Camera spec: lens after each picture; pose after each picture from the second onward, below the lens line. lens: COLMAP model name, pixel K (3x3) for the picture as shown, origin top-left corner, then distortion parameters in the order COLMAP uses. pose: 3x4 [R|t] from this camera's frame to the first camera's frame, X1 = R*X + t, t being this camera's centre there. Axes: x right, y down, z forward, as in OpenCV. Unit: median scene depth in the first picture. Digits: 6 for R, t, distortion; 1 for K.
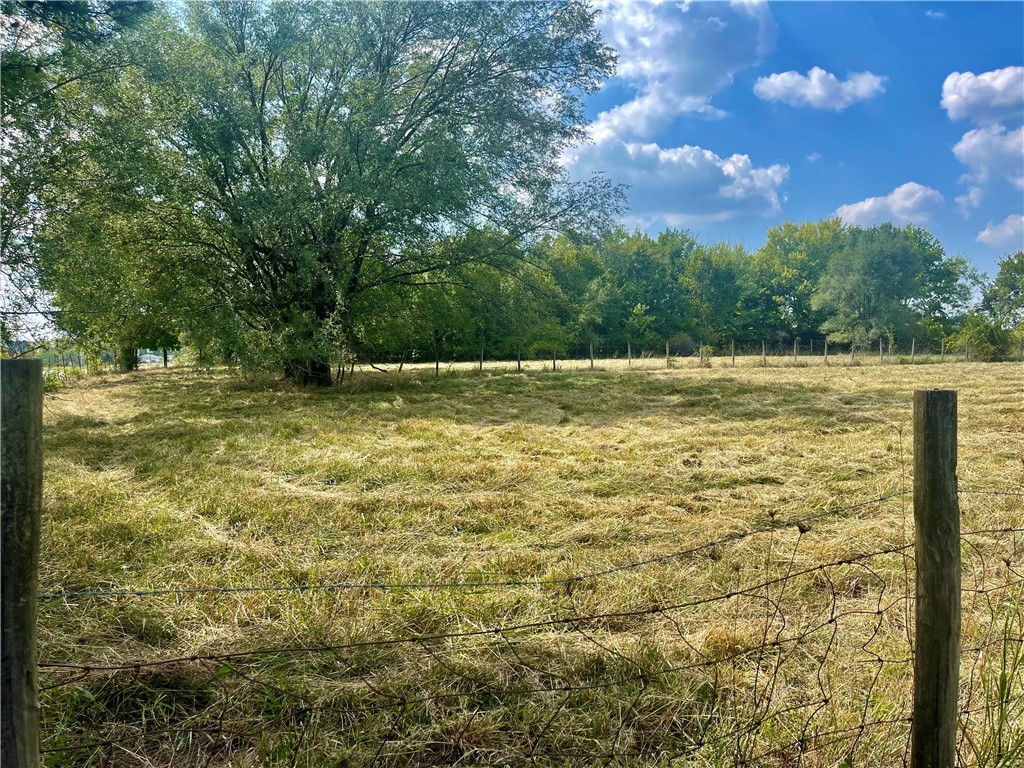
lens RADIAL K [[775.4, 0, 512.2], [0, 775.4, 383.2], [0, 0, 1]] dist [0.000307, 0.000706]
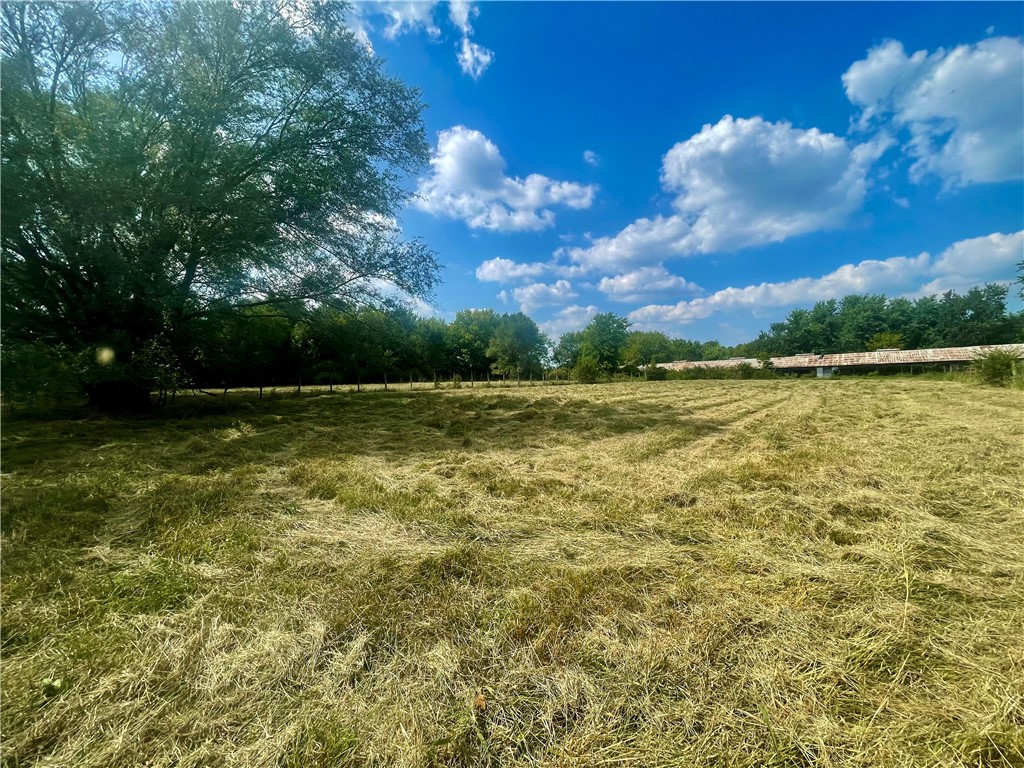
lens RADIAL K [[412.6, 0, 511.4], [0, 412.6, 389.2], [0, 0, 1]] dist [-0.000520, 0.000120]
pose [[0.875277, -0.012603, 0.483459, -0.059313], [0.022040, 0.999661, -0.013843, -0.004595], [-0.483120, 0.022772, 0.875258, 0.214049]]
